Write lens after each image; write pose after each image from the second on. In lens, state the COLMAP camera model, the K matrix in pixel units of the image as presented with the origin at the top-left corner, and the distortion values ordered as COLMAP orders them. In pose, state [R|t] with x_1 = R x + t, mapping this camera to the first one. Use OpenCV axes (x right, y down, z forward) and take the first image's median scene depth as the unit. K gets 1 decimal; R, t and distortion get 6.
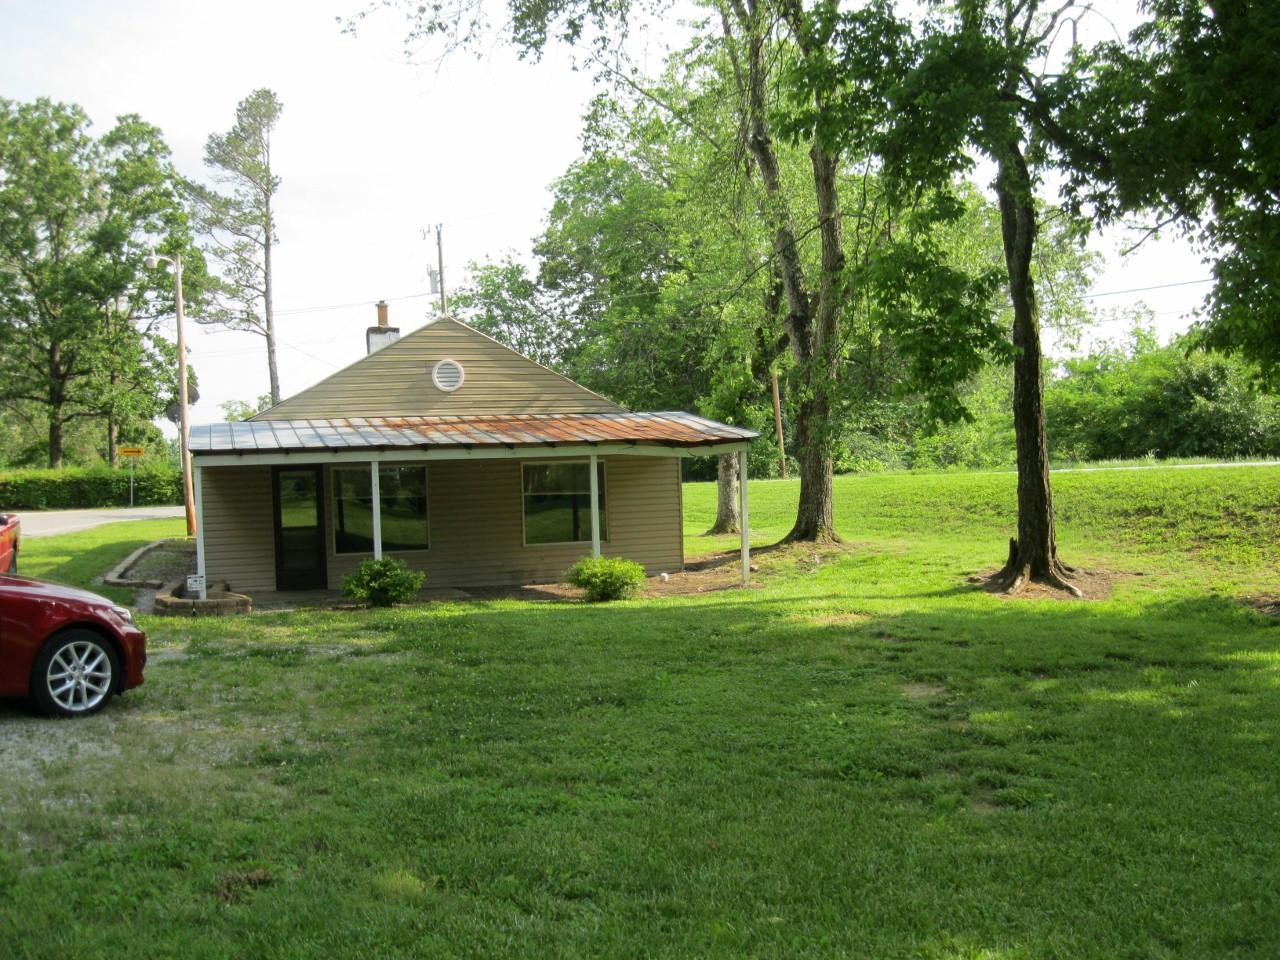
lens RADIAL K [[1294.5, 0, 640.0], [0, 1294.5, 480.0], [0, 0, 1]] dist [-0.087068, 0.009526]
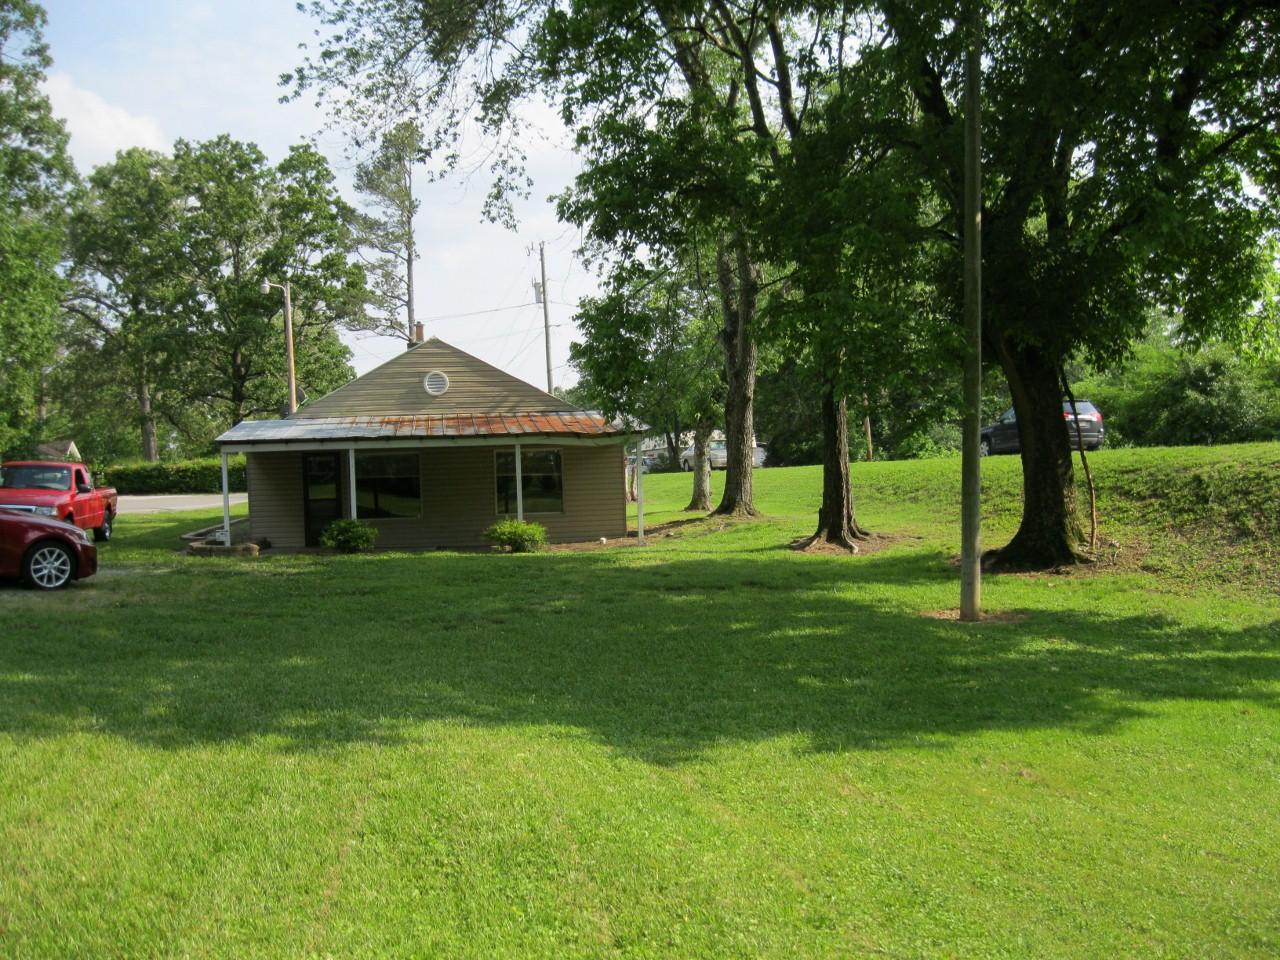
lens RADIAL K [[1294.5, 0, 640.0], [0, 1294.5, 480.0], [0, 0, 1]] dist [-0.087068, 0.009526]
pose [[0.986514, 0.003808, -0.163634, 0.115356], [-0.002738, 0.999973, 0.006765, 0.003005], [0.163655, -0.006225, 0.986498, -0.107745]]
